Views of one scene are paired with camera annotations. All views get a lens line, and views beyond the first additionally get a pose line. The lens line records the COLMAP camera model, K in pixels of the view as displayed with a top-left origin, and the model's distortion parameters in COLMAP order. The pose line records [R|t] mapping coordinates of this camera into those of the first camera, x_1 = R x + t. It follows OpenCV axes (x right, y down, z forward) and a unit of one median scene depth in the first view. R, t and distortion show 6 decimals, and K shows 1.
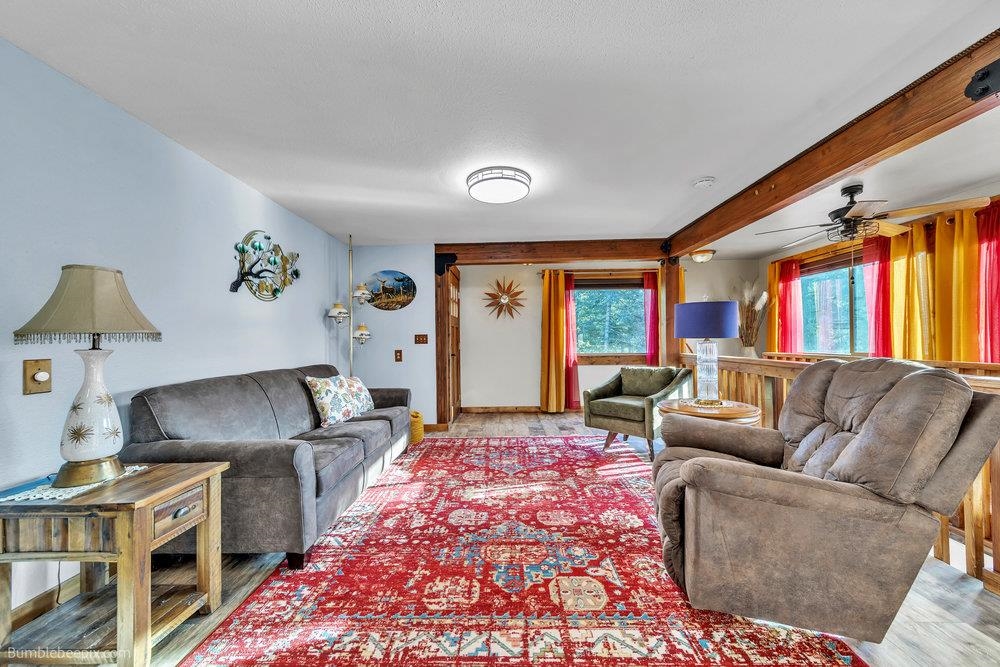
lens RADIAL K [[349.0, 0, 513.7], [0, 349.0, 337.8], [0, 0, 1]] dist [0.005874, 0.000101]
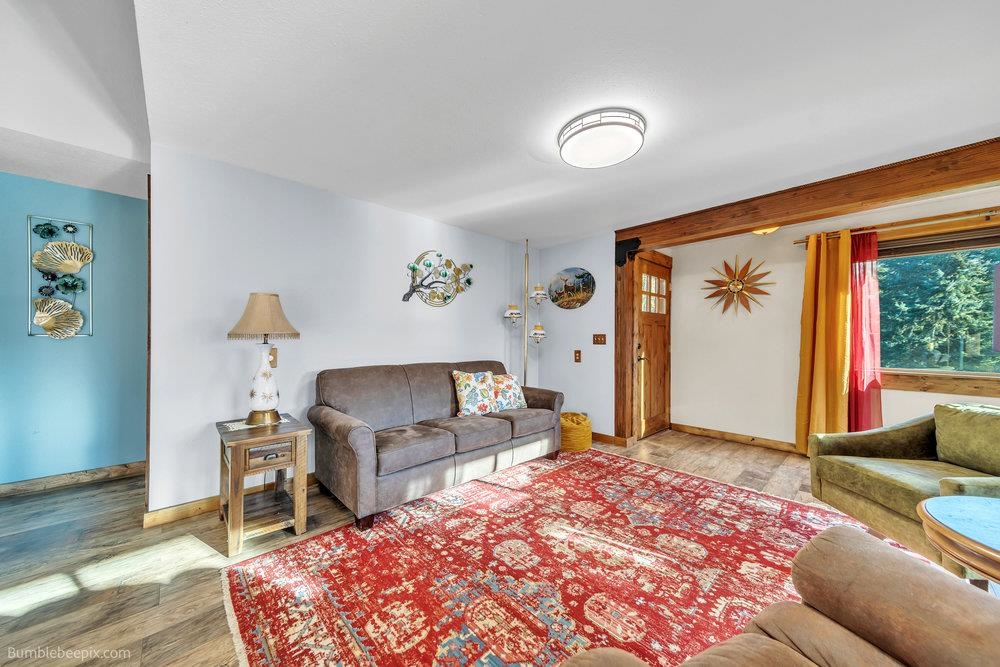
lens RADIAL K [[349.0, 0, 493.4], [0, 349.0, 337.8], [0, 0, 1]] dist [0.005874, 0.000101]
pose [[0.698714, 0.016752, -0.715205, 0.333907], [-0.012072, 0.999860, 0.011625, -0.012261], [0.715300, 0.000512, 0.698818, 0.292720]]
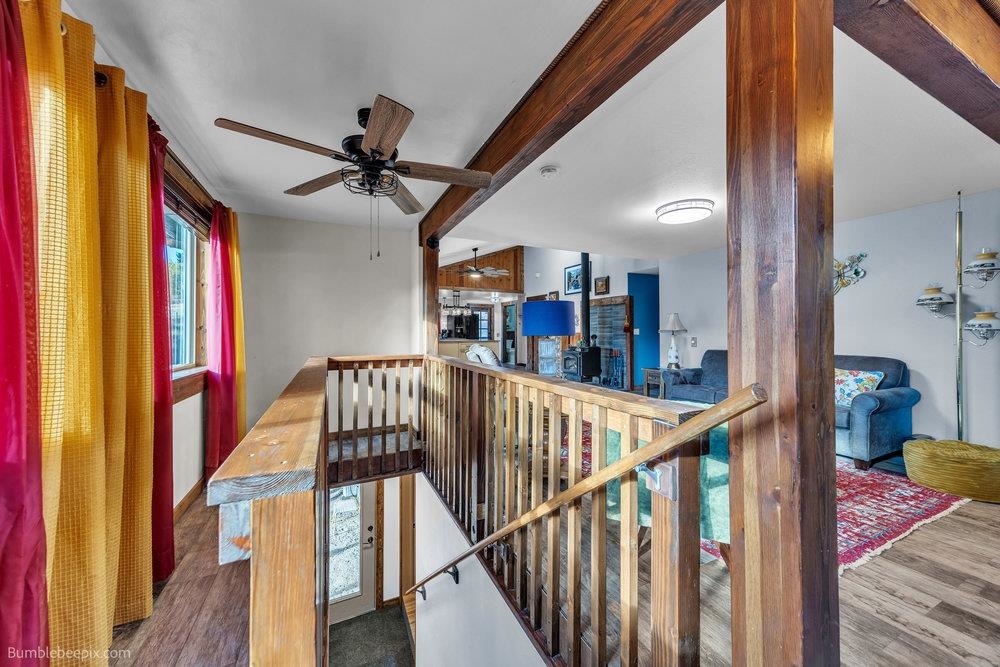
lens RADIAL K [[349.0, 0, 498.3], [0, 349.0, 332.6], [0, 0, 1]] dist [0.005874, 0.000101]
pose [[-0.898301, 0.018120, -0.439006, 1.072719], [0.016915, 0.999835, 0.006657, -0.024088], [0.439054, -0.001446, -0.898460, 1.735672]]
